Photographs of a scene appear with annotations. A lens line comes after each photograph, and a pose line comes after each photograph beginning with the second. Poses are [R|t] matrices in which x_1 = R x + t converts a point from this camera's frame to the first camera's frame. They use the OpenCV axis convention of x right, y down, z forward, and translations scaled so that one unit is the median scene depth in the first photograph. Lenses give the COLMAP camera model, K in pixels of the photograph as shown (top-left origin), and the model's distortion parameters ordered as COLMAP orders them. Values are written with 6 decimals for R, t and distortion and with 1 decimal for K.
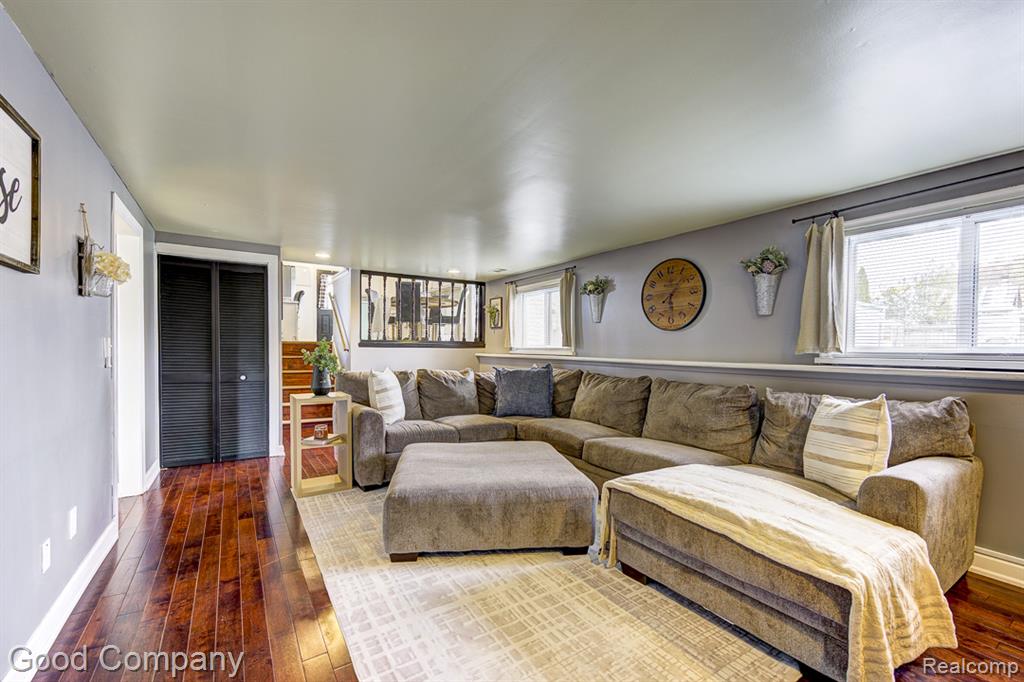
lens RADIAL K [[441.9, 0, 508.7], [0, 441.9, 346.7], [0, 0, 1]] dist [0.001688, 0.000078]
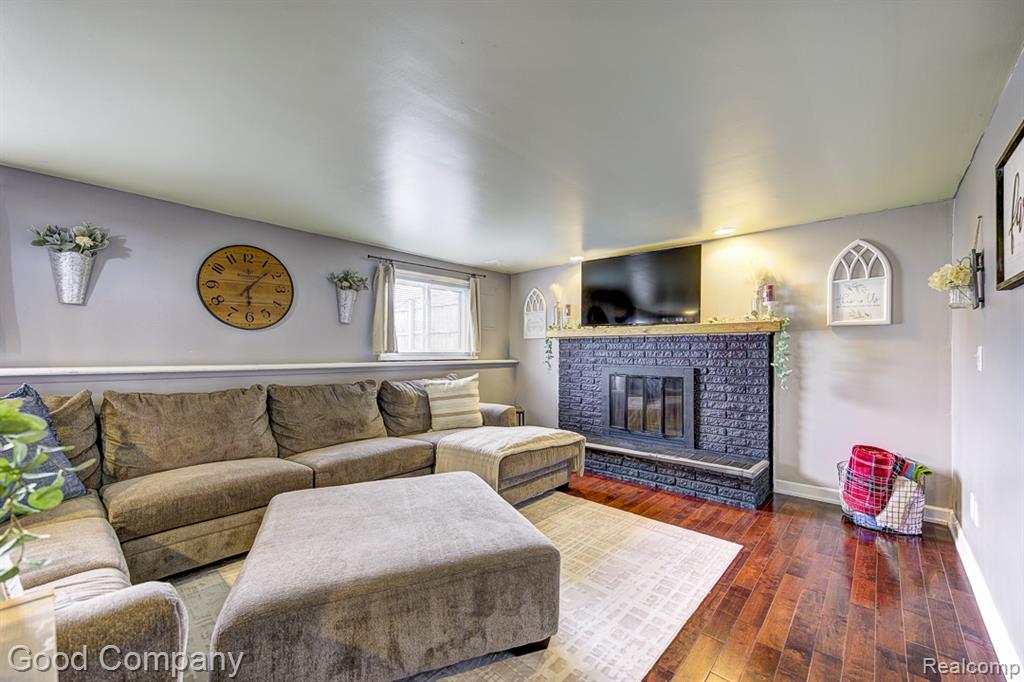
lens RADIAL K [[407.3, 0, 507.4], [0, 407.3, 349.7], [0, 0, 1]] dist [-0.002858, -0.000239]
pose [[-0.278677, -0.006847, 0.960360, -0.533085], [-0.009432, 0.999946, 0.004392, -0.006599], [-0.960338, -0.007834, -0.278727, 0.751403]]
